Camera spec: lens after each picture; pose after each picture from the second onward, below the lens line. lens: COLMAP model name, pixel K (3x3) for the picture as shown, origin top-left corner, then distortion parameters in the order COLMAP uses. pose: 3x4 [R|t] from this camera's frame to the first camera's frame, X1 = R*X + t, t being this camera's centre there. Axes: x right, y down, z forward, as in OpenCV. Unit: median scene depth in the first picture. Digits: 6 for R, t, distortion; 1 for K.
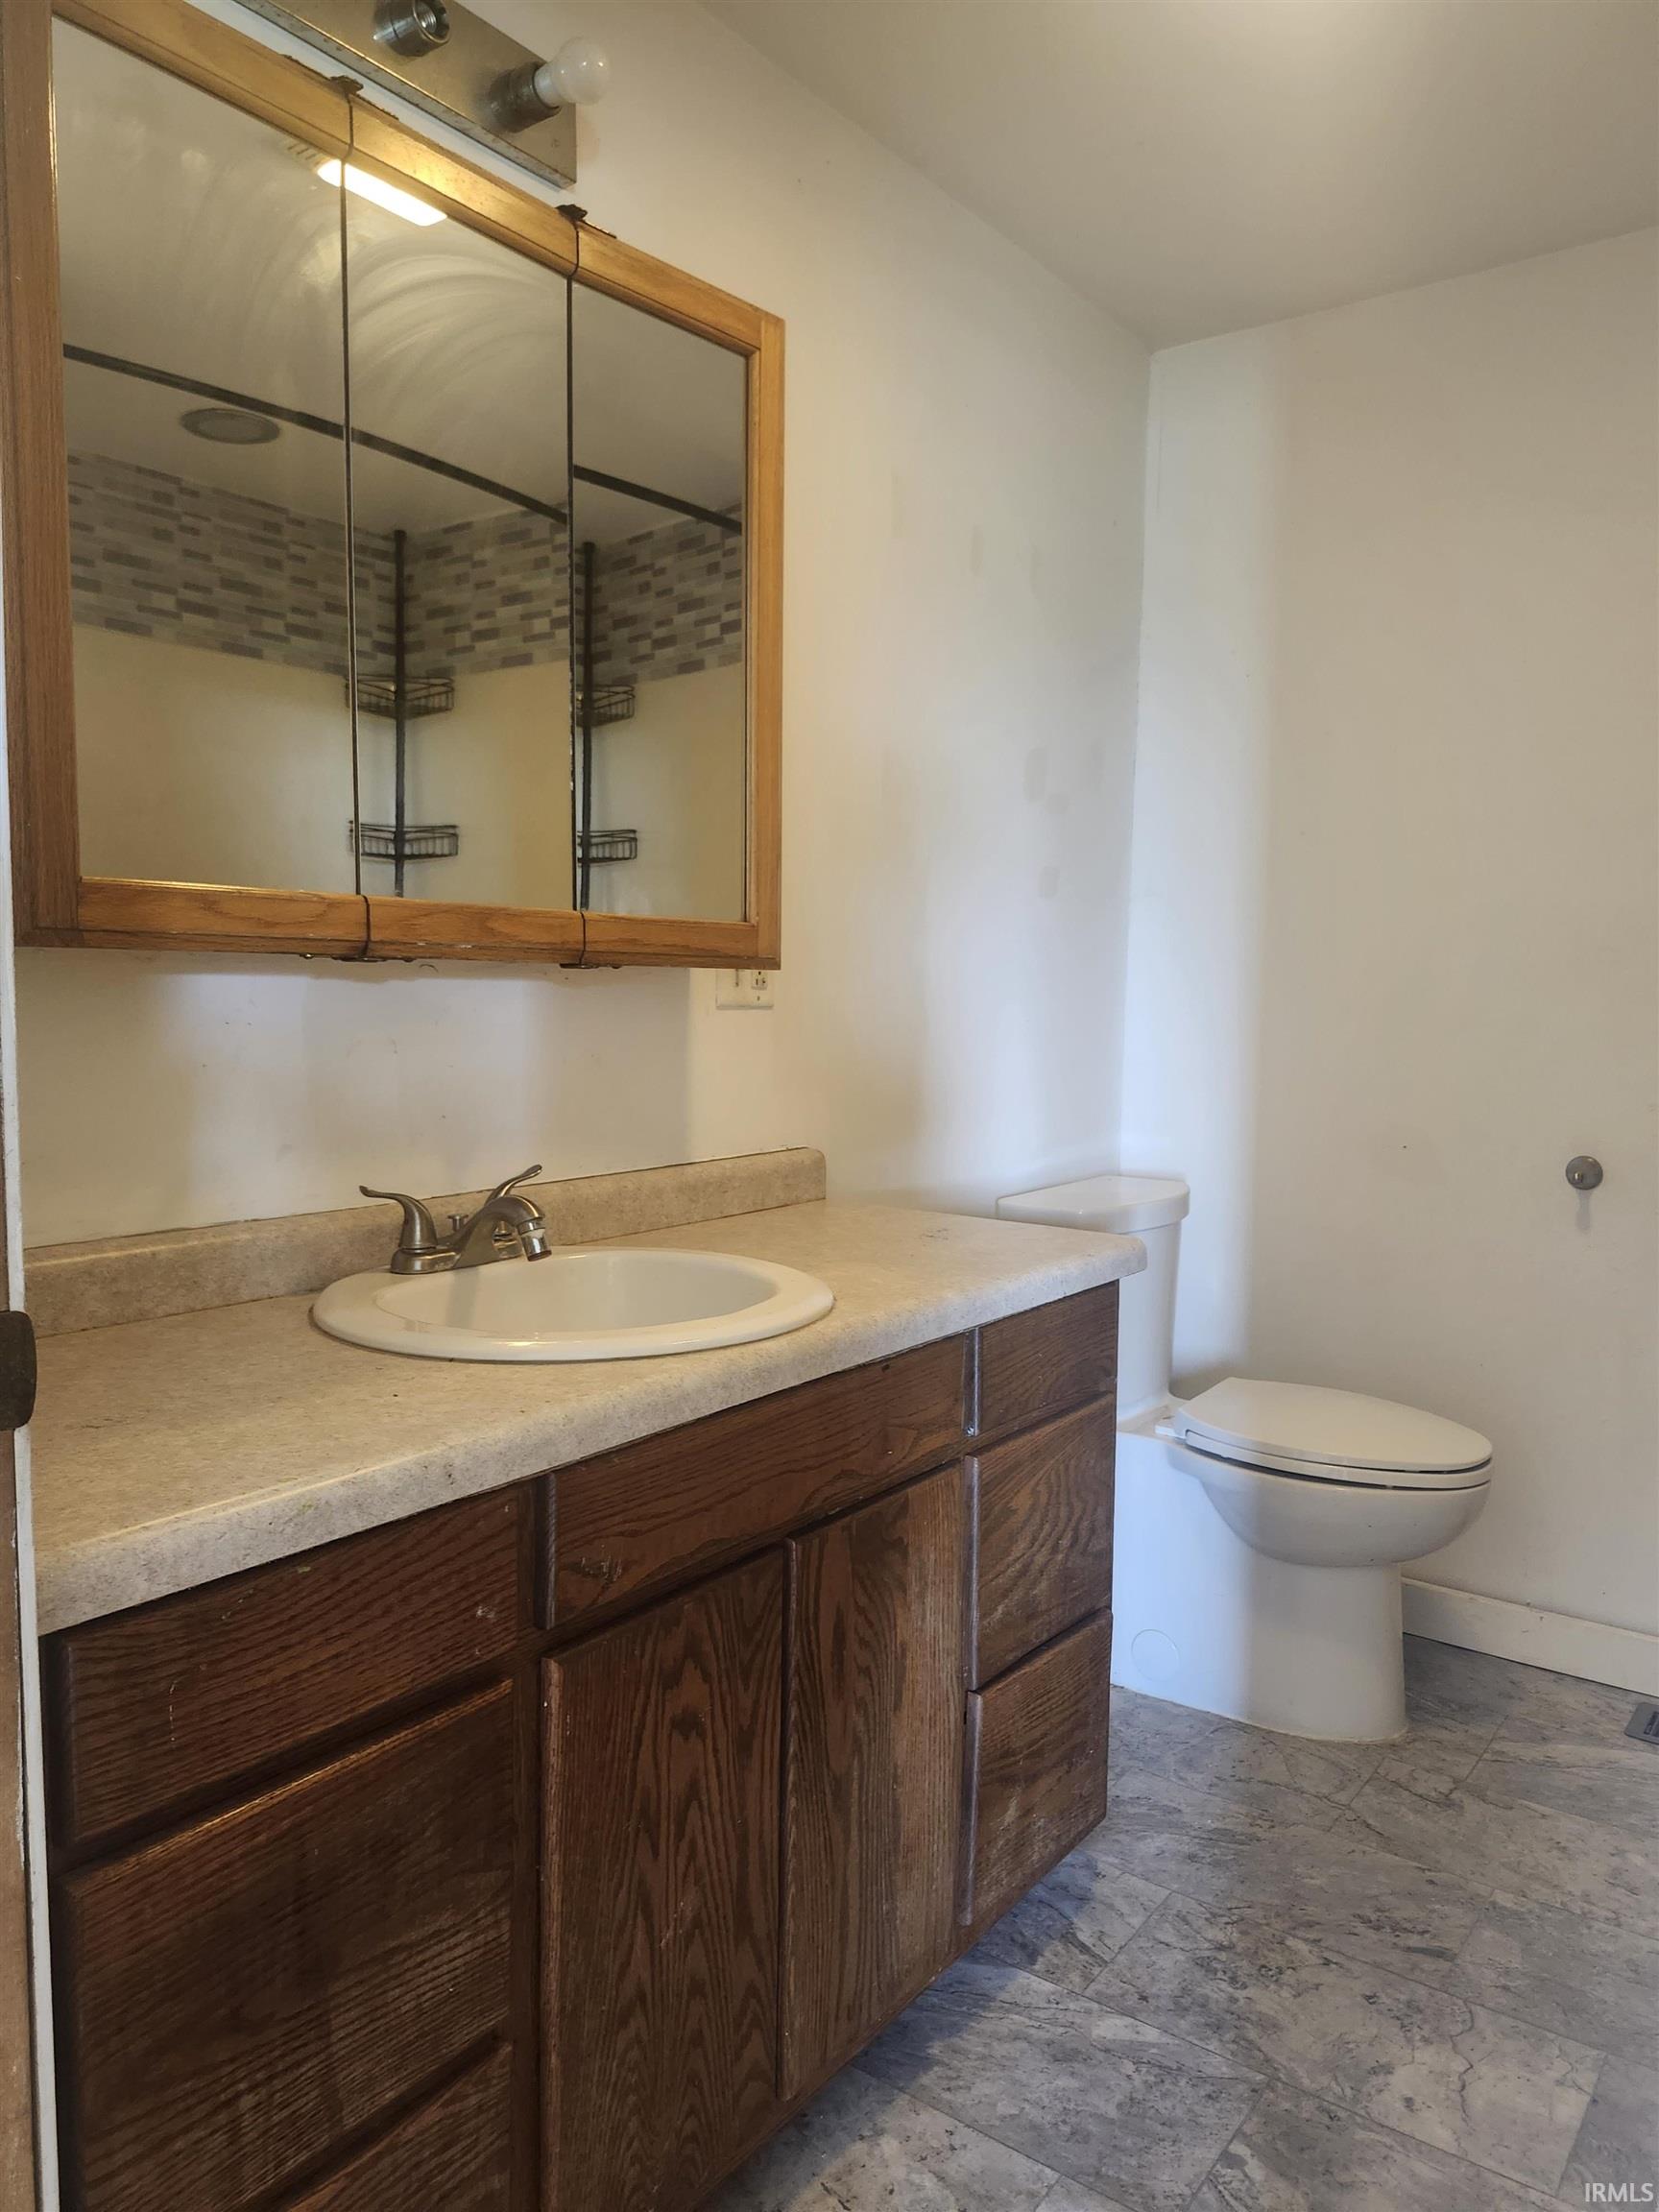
lens RADIAL K [[1531.7, 0, 834.4], [0, 1531.7, 1107.5], [0, 0, 1]] dist [0.005034, -0.004570]
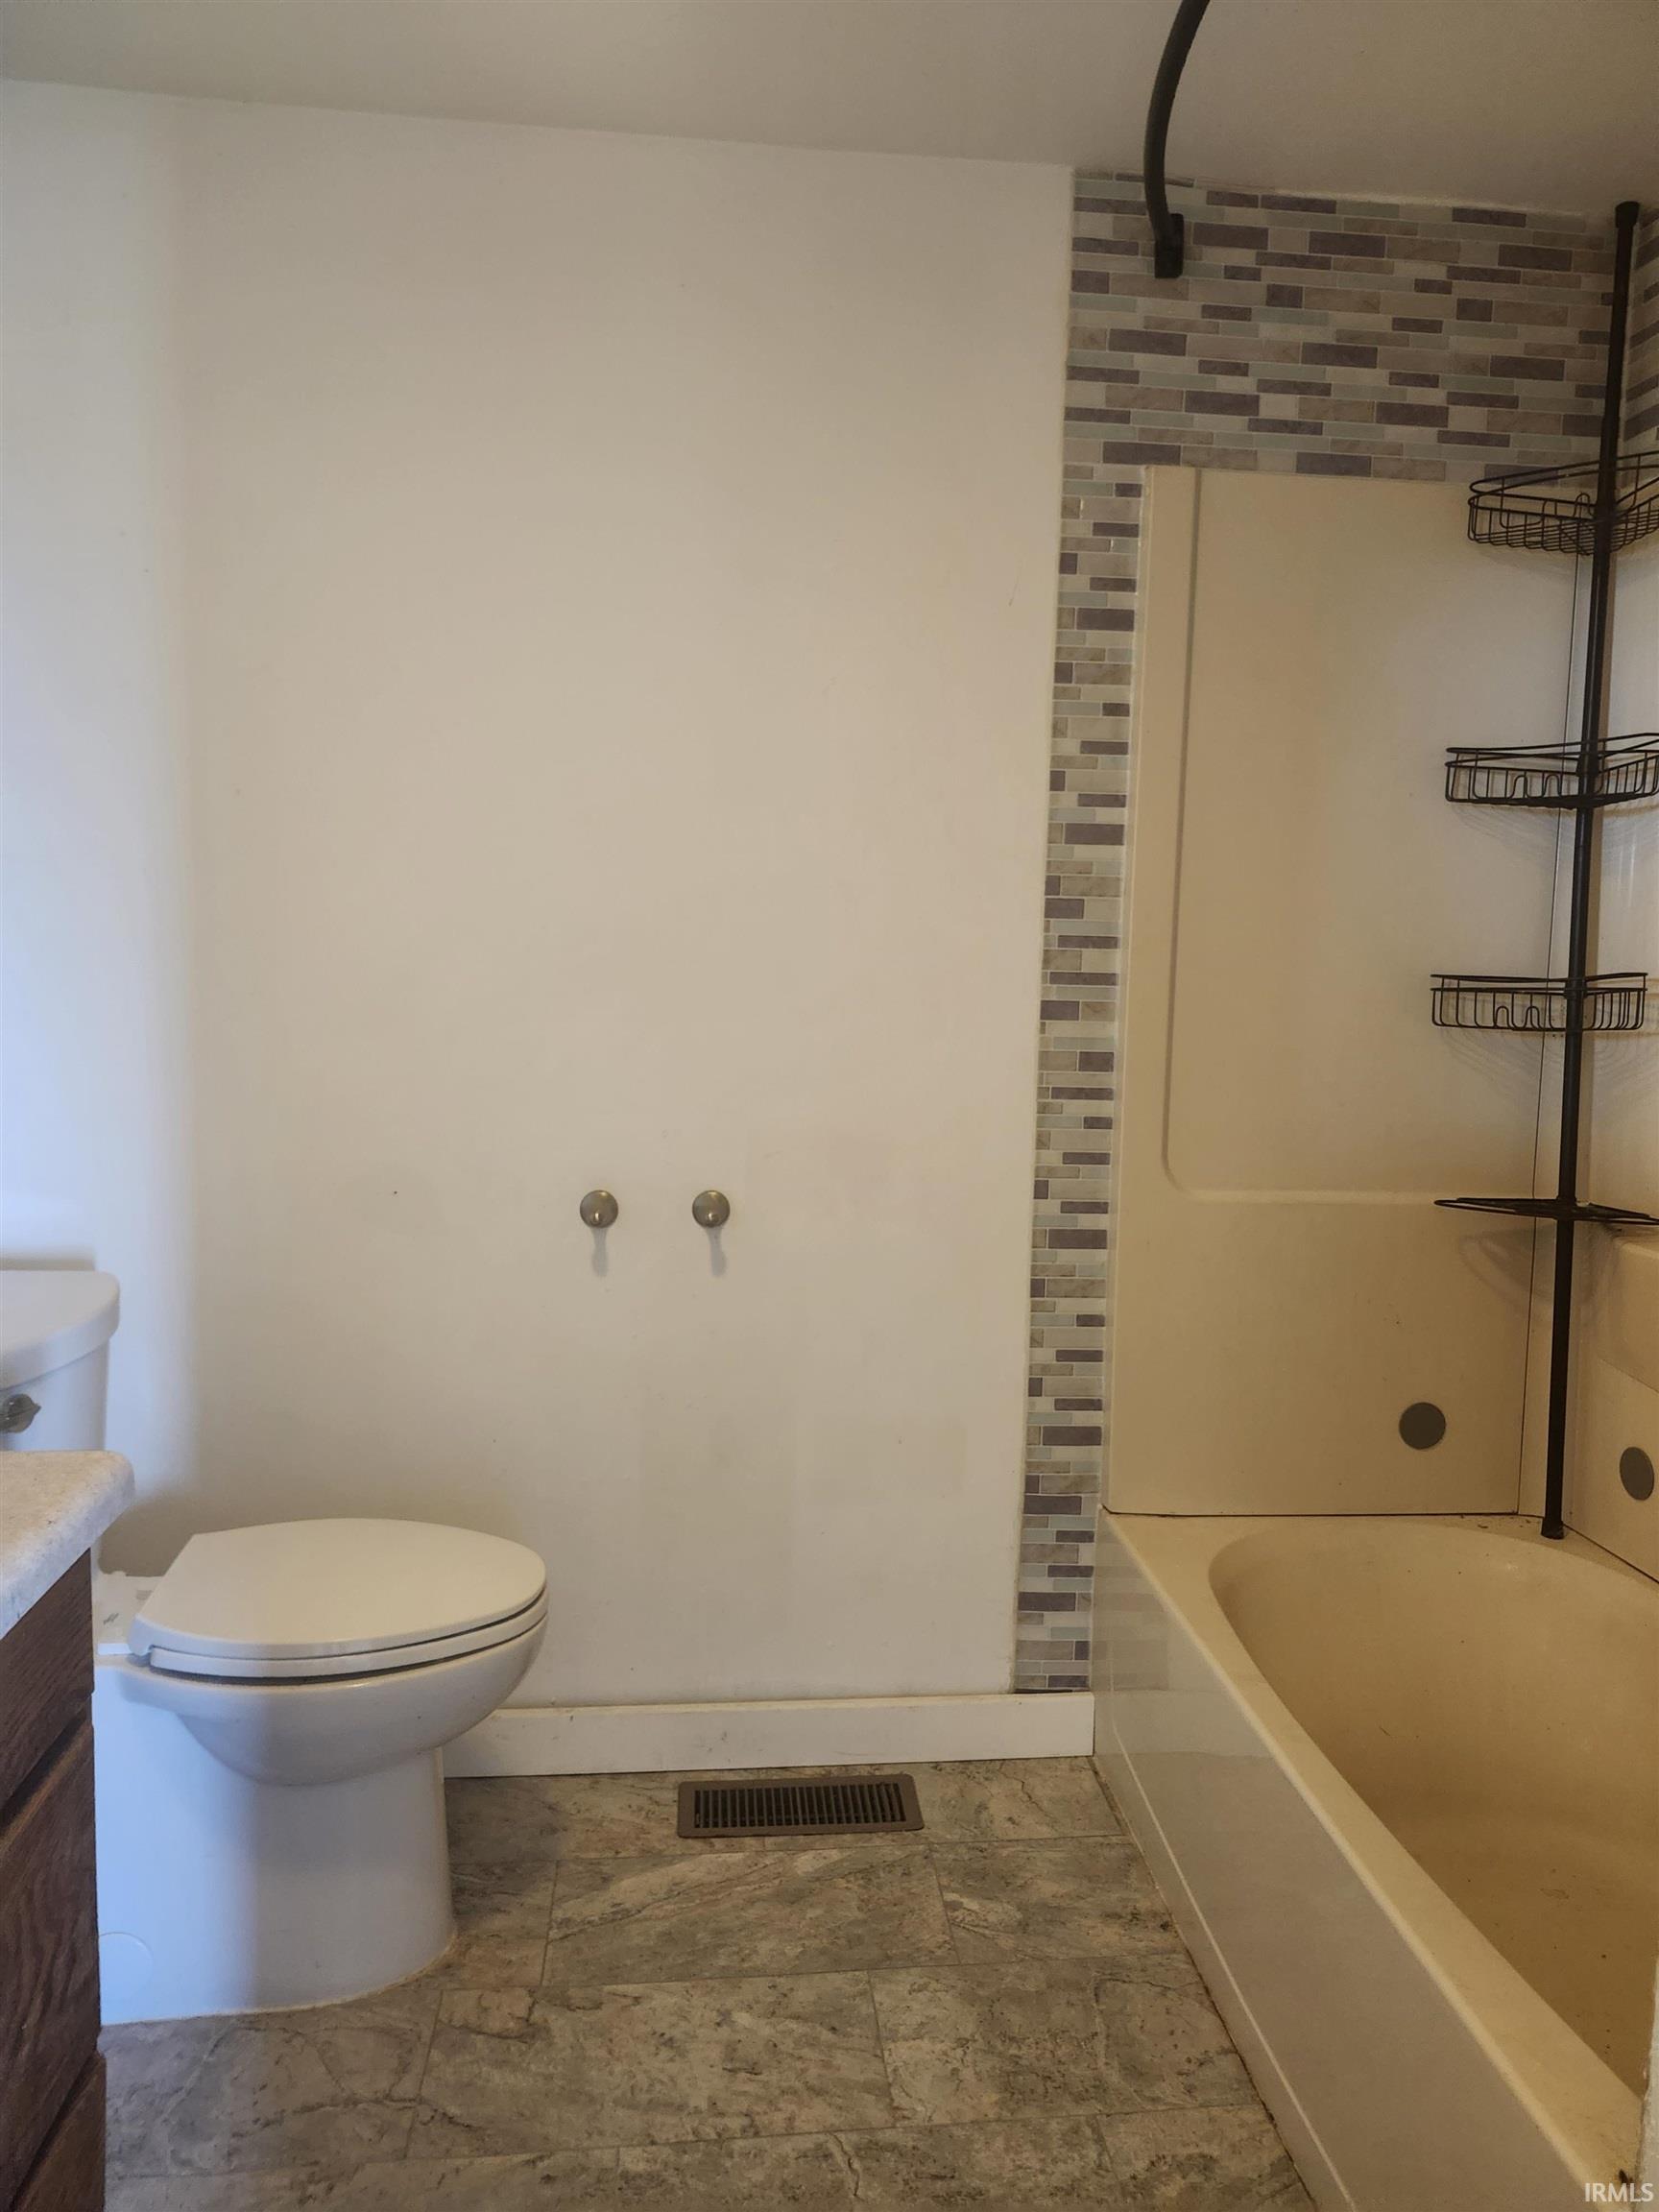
lens RADIAL K [[1531.7, 0, 831.8], [0, 1531.7, 1089.6], [0, 0, 1]] dist [0.005034, -0.004570]
pose [[0.734120, -0.055597, 0.676740, -0.001027], [0.031258, 0.998353, 0.048110, -0.070099], [-0.678300, -0.014165, 0.734648, 0.296822]]
